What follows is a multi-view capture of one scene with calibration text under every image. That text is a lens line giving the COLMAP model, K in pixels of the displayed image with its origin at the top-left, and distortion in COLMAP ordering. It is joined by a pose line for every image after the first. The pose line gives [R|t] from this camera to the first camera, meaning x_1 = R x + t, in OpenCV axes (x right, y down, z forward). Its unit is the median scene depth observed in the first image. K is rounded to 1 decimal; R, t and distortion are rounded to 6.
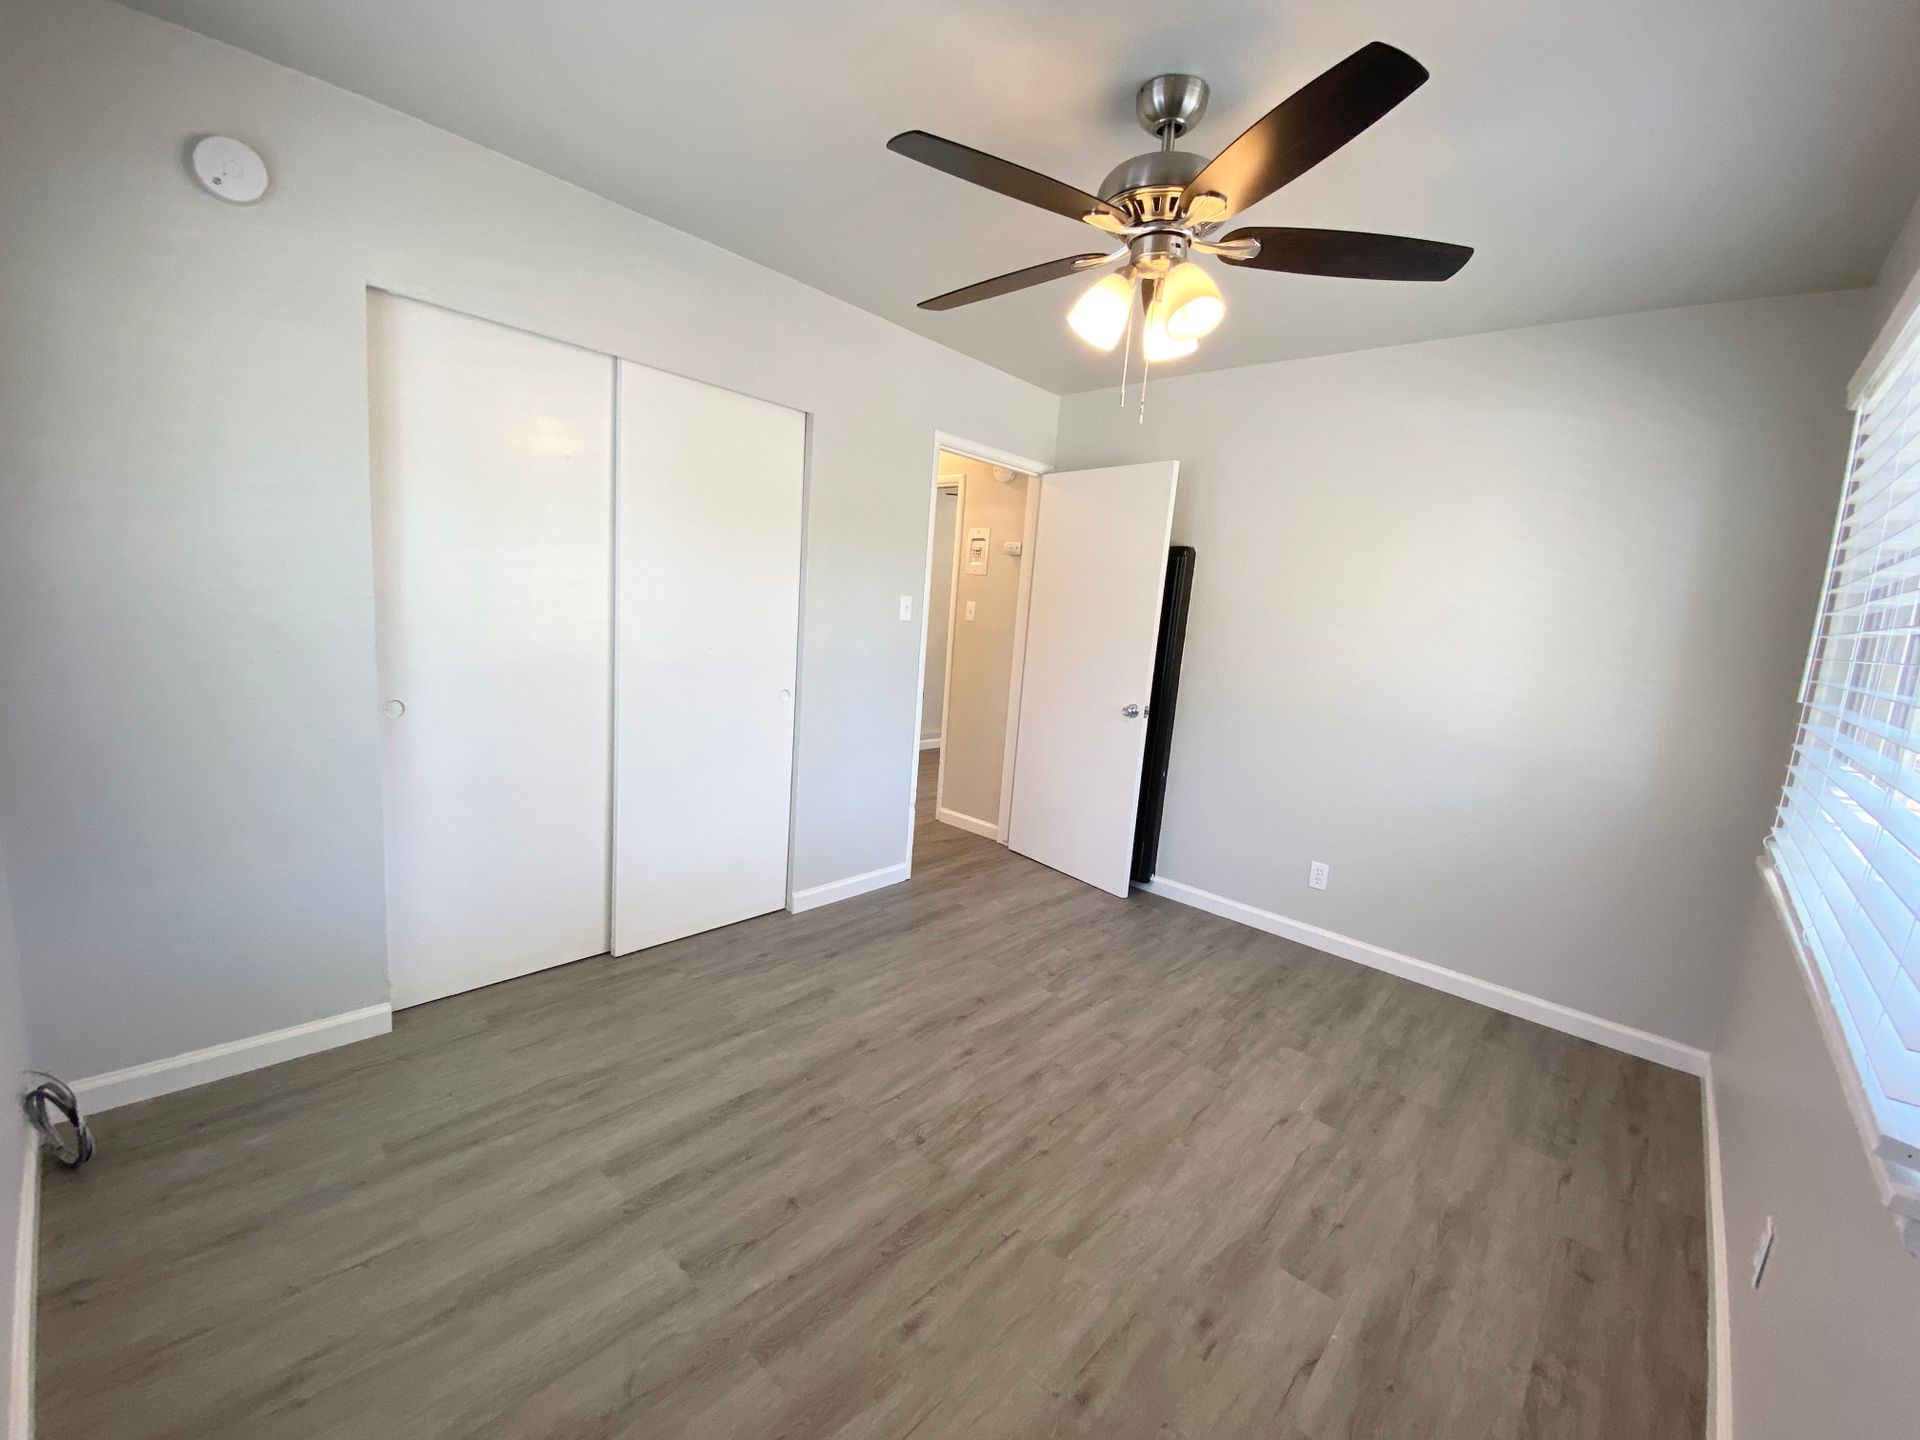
lens RADIAL K [[776.6, 0, 960.0], [0, 776.6, 720.0], [0, 0, 1]] dist [0.001364, -0.009938]
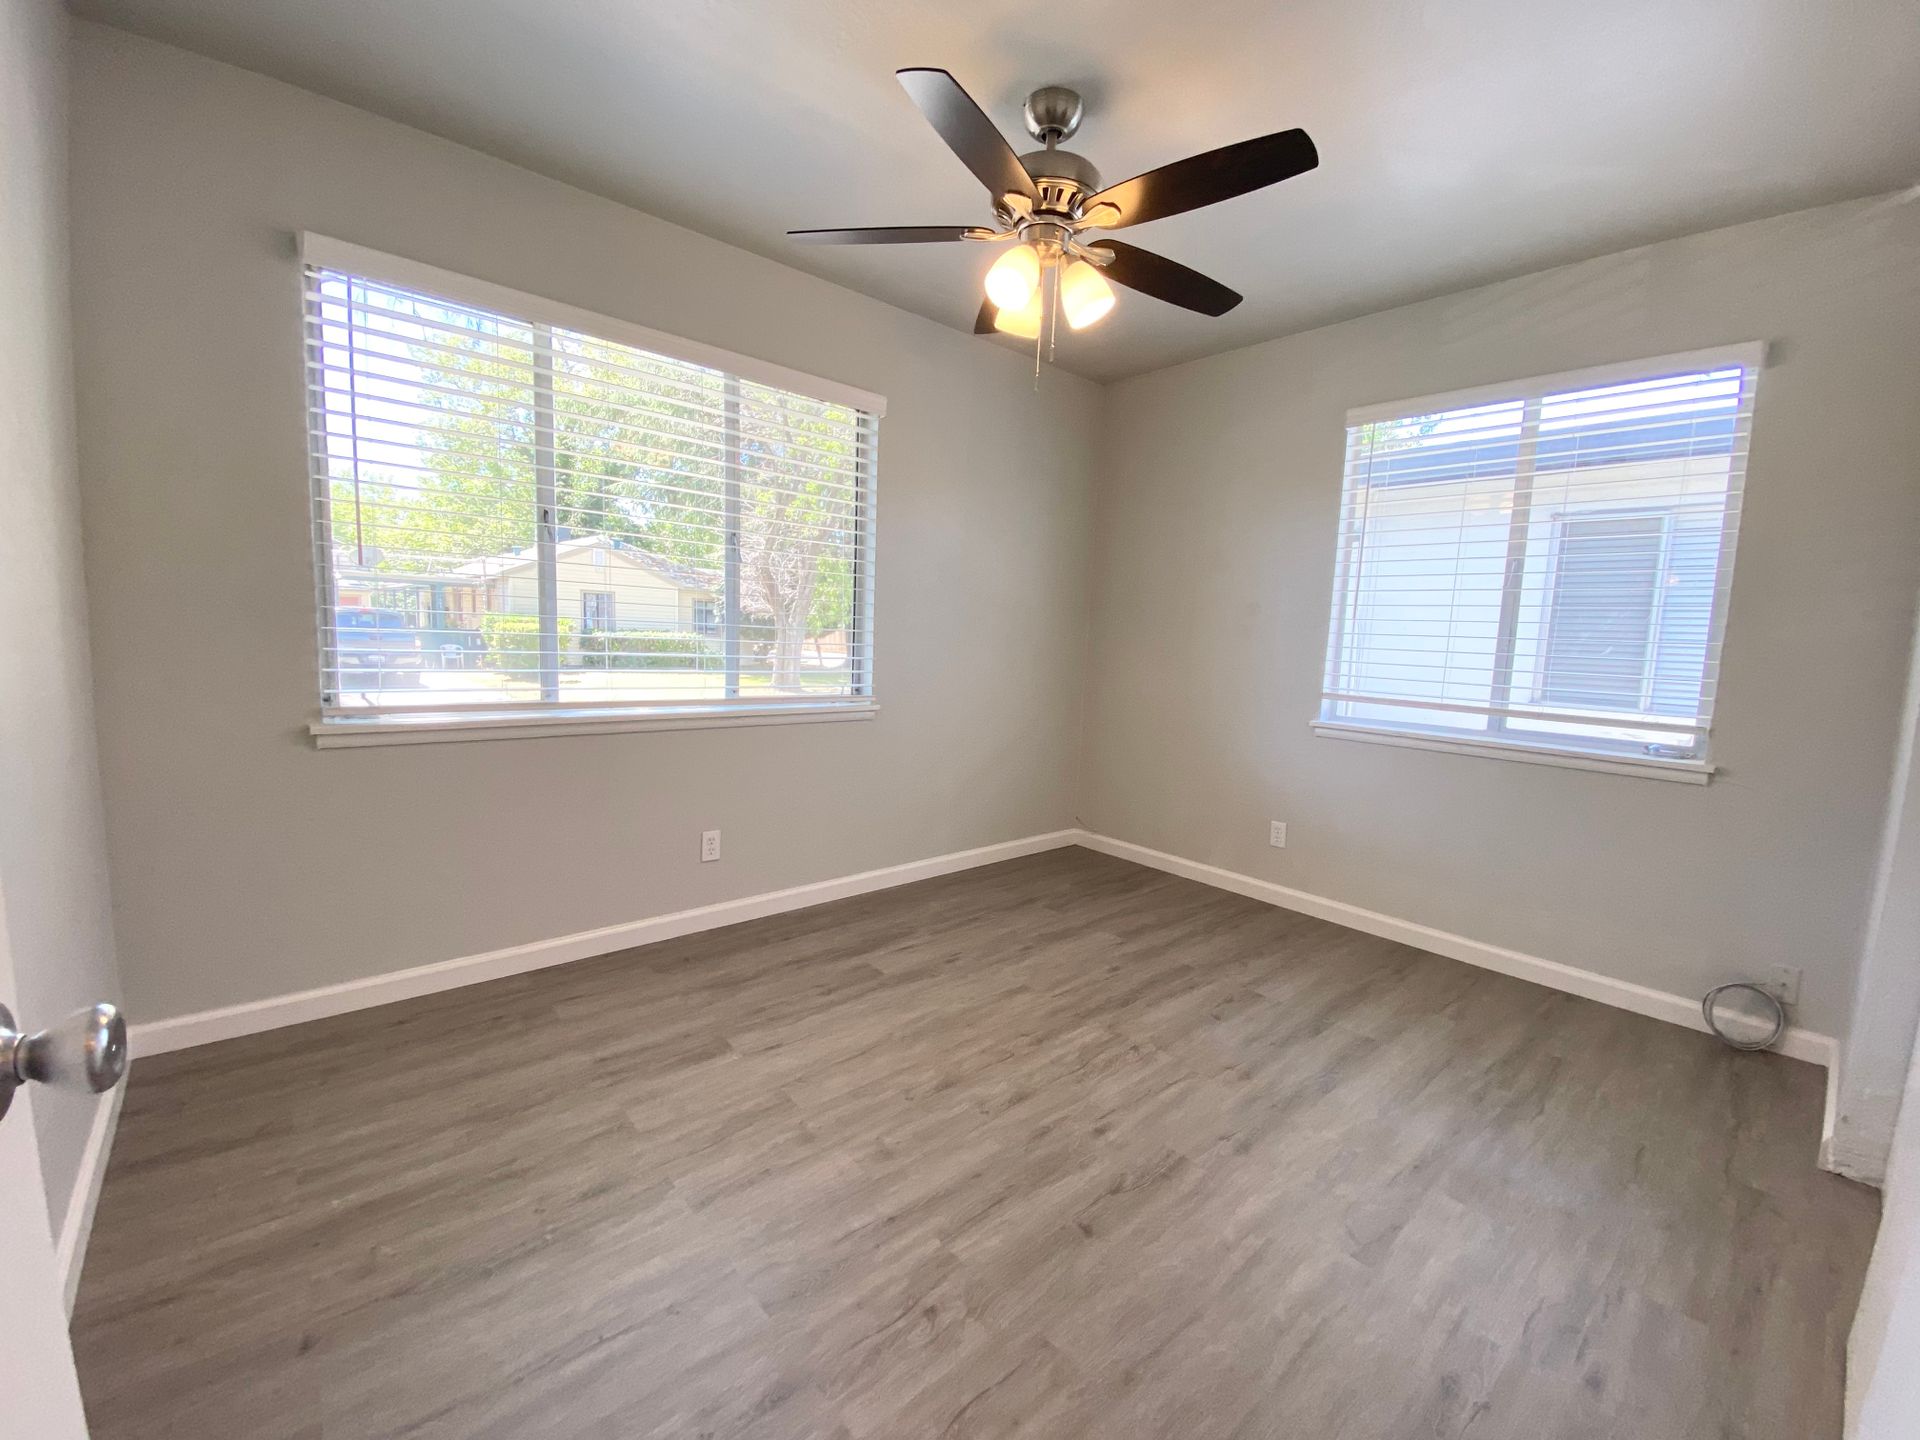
lens RADIAL K [[776.9, 0, 942.5], [0, 776.9, 717.4], [0, 0, 1]] dist [0.025867, -0.029286]
pose [[-0.984550, -0.131122, 0.116050, 0.131608], [-0.095382, 0.957405, 0.272541, -0.170227], [-0.146843, 0.257262, -0.955120, 1.703101]]
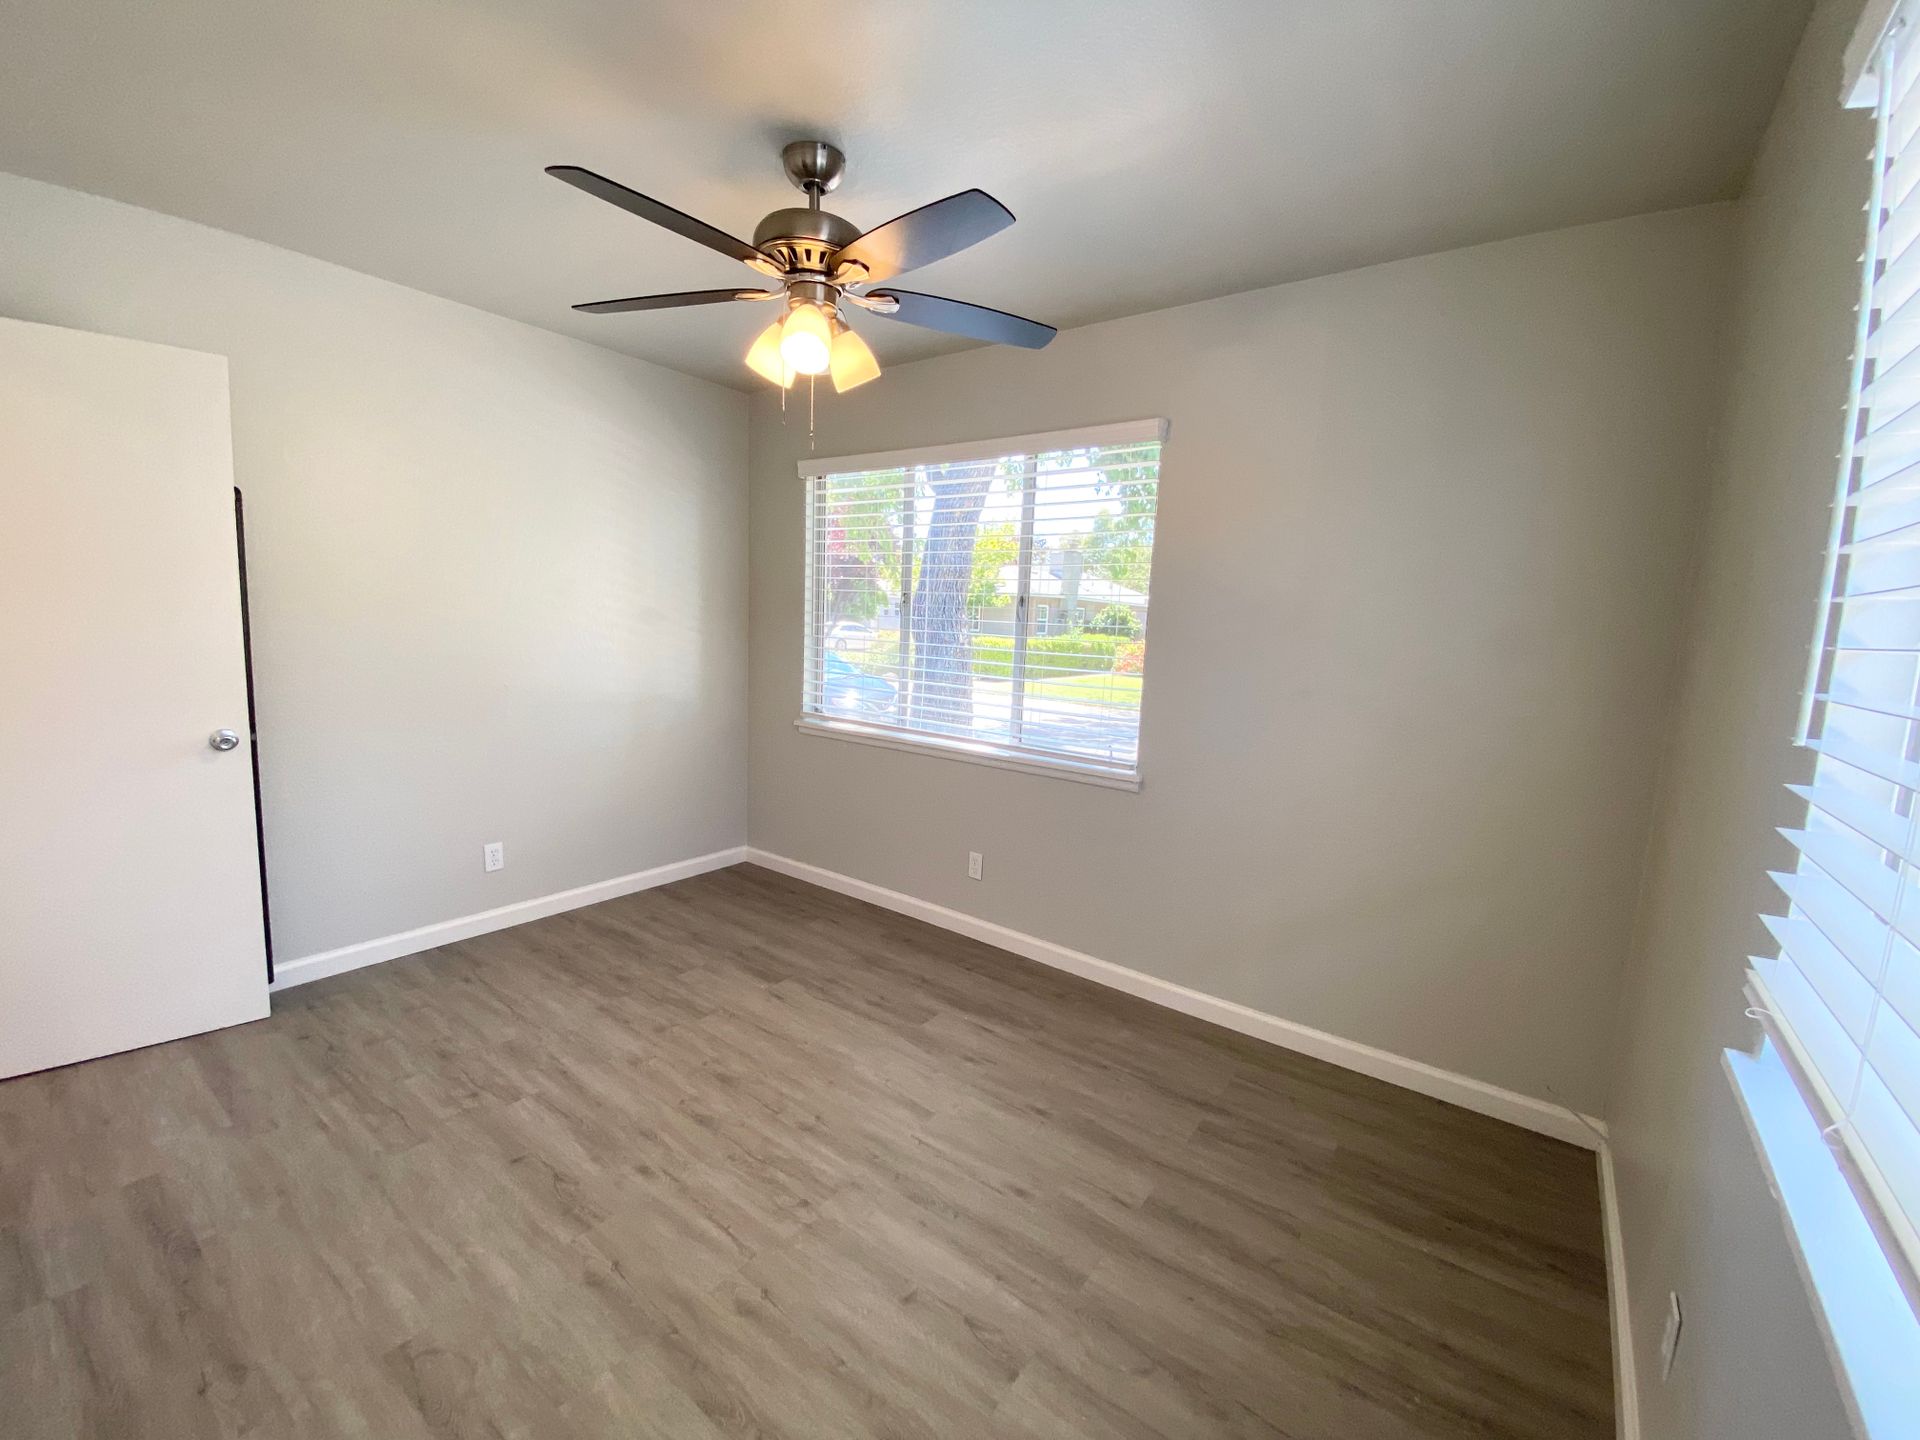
lens RADIAL K [[781.9, 0, 952.0], [0, 781.9, 719.4], [0, 0, 1]] dist [0.024423, -0.018721]
pose [[-0.085955, -0.214361, 0.972965, -0.731351], [0.106363, 0.969024, 0.222889, -0.178557], [-0.990605, 0.122646, -0.060492, 0.690728]]
